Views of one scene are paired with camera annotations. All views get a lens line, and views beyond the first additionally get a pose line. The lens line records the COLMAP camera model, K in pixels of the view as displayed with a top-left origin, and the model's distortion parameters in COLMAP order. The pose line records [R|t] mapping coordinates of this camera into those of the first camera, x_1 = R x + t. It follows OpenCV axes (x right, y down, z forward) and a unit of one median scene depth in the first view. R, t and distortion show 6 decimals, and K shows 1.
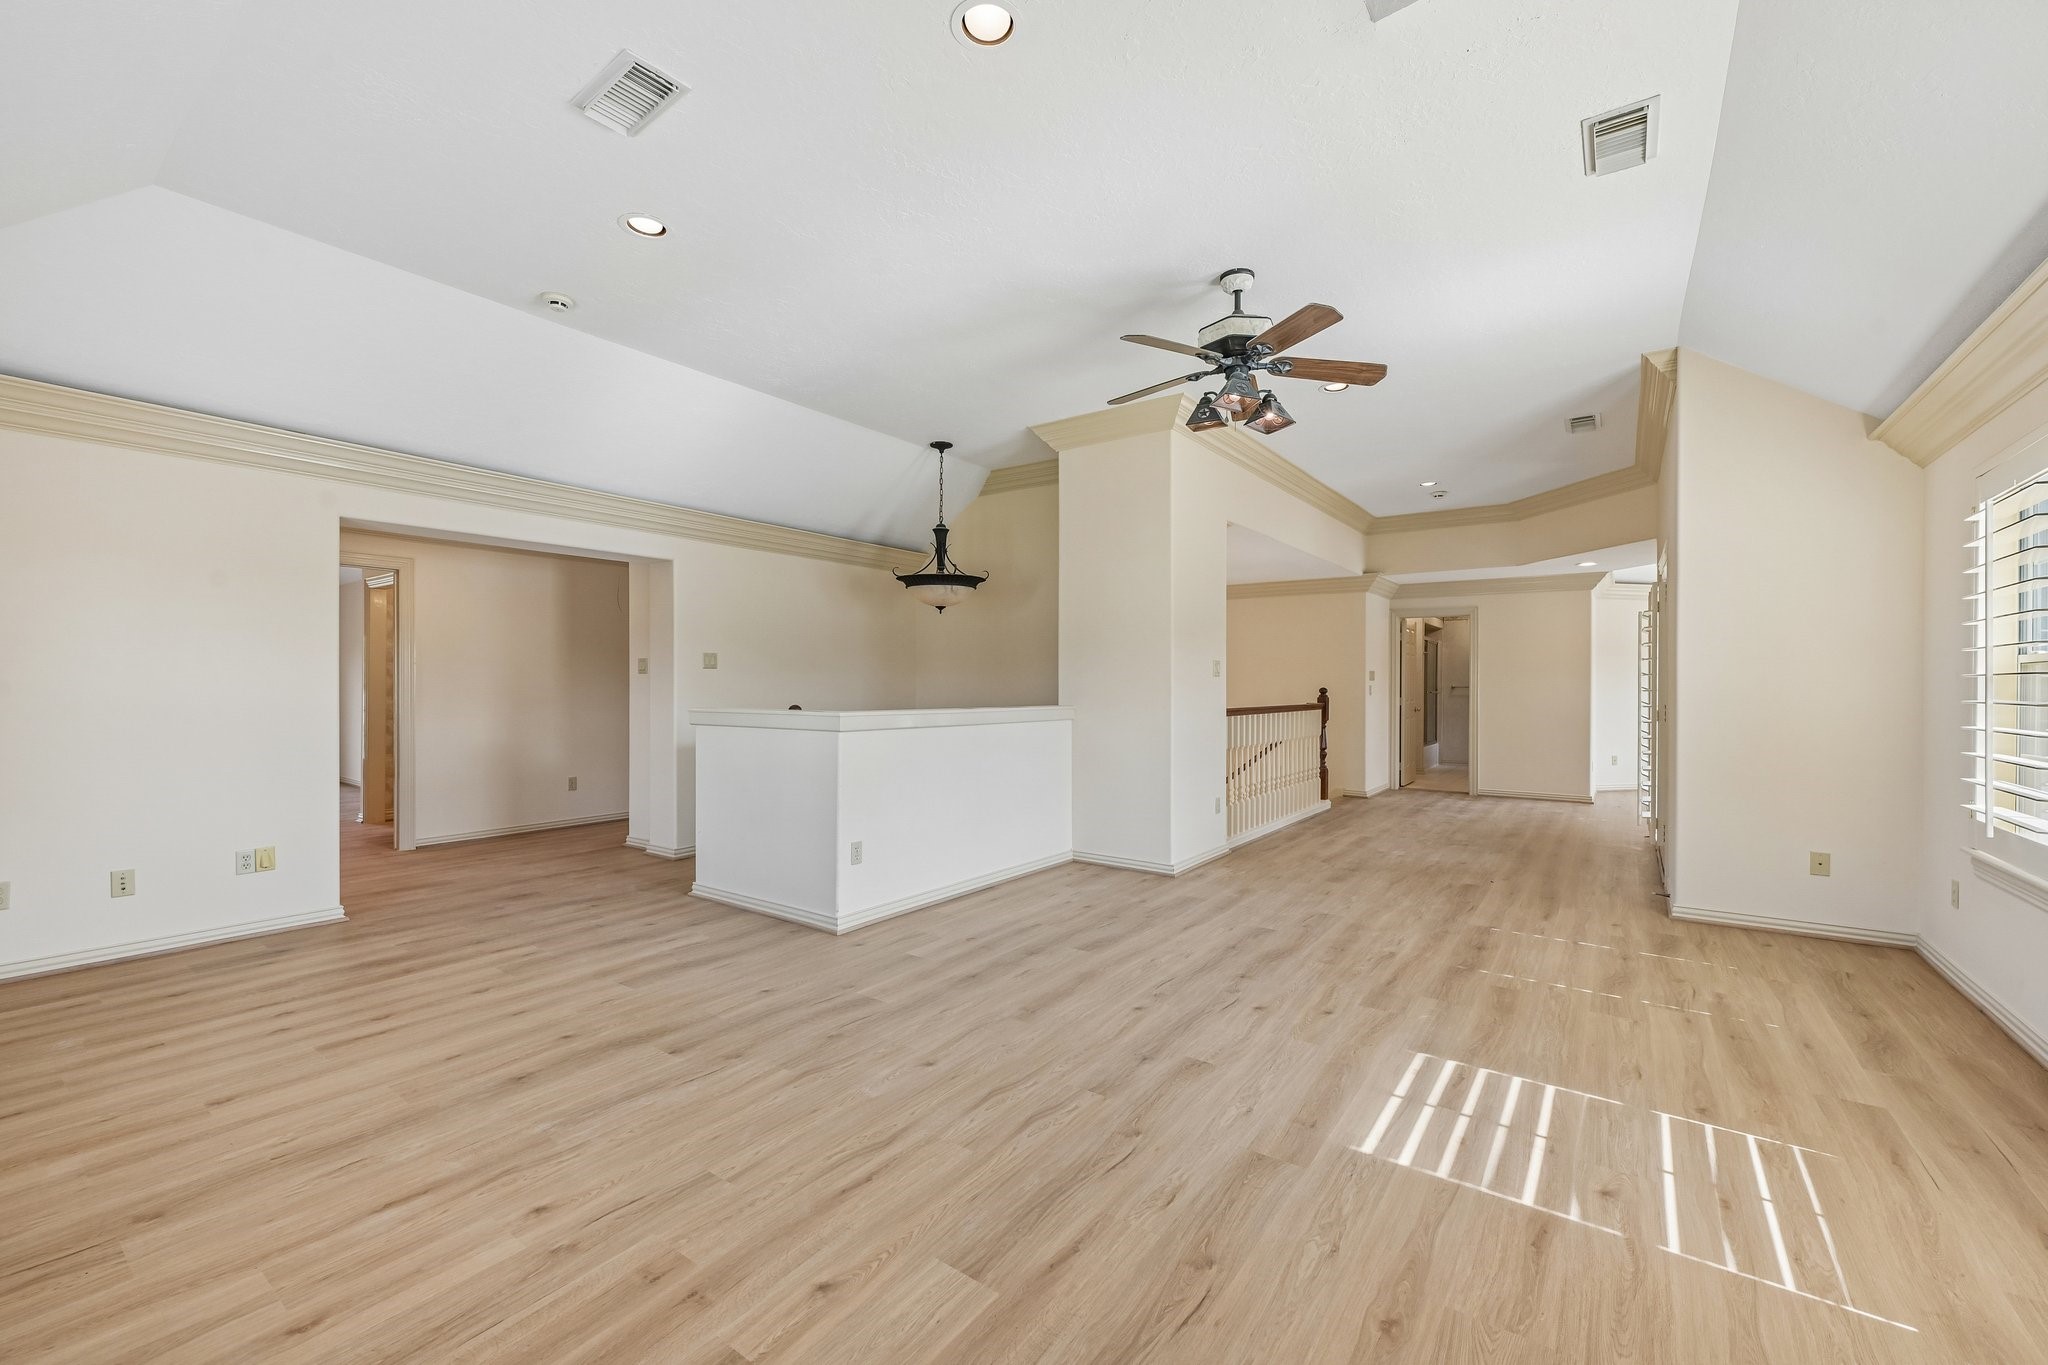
lens RADIAL K [[818.4, 0, 1013.5], [0, 818.4, 687.7], [0, 0, 1]] dist [0.009035, 0.000104]
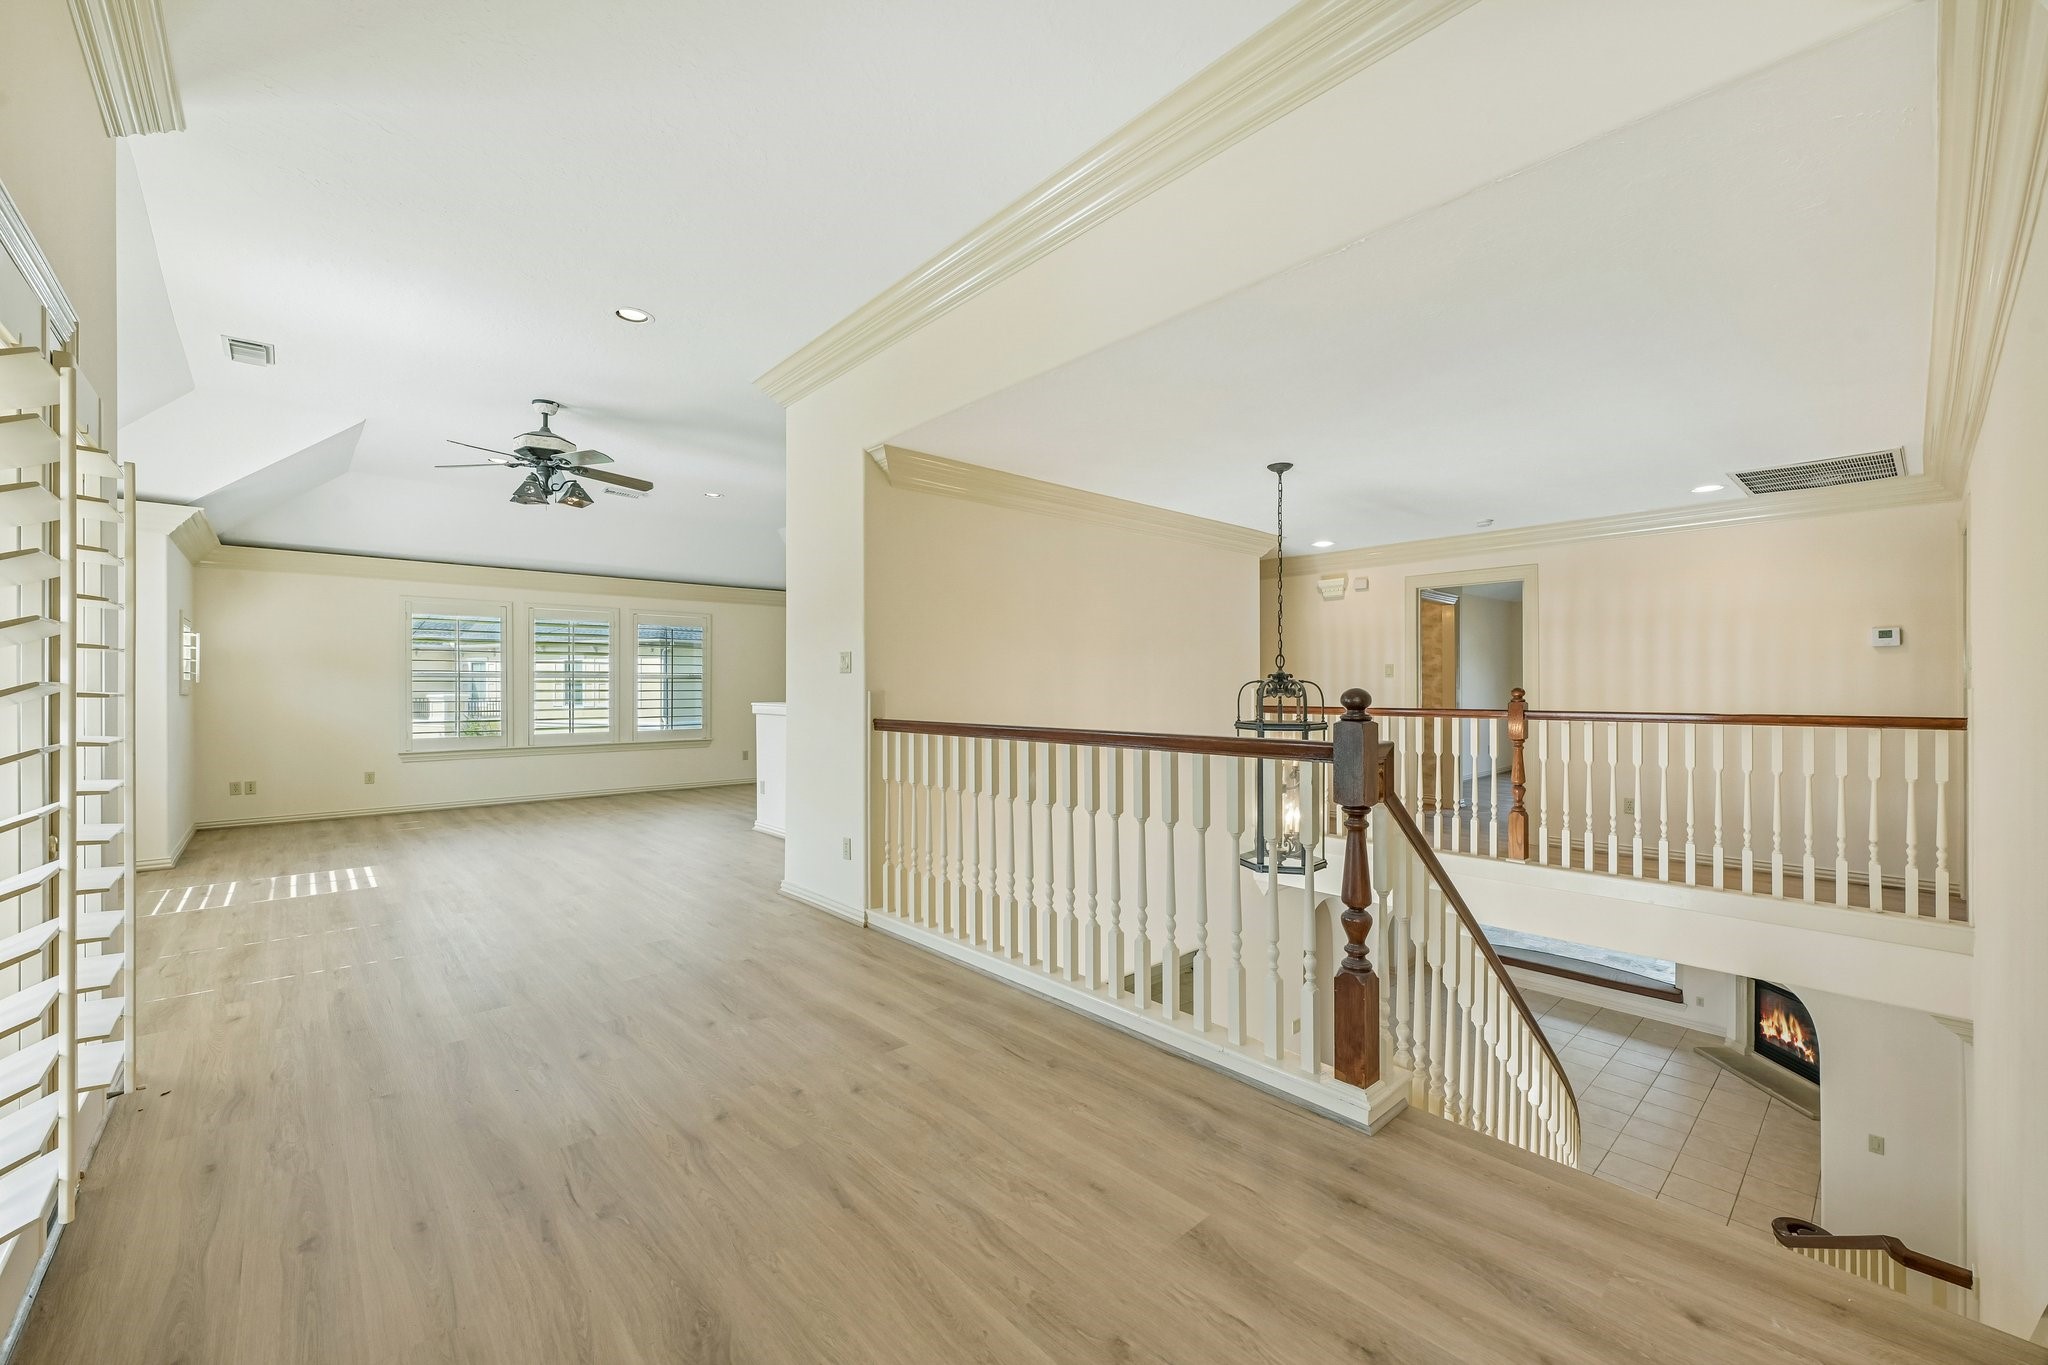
lens RADIAL K [[818.4, 0, 1013.5], [0, 818.4, 687.7], [0, 0, 1]] dist [0.009035, 0.000104]
pose [[-0.193478, -0.000415, -0.981105, 1.562374], [-0.001345, 0.999999, -0.000157, 0.001175], [0.981104, 0.001290, -0.193478, 2.155526]]
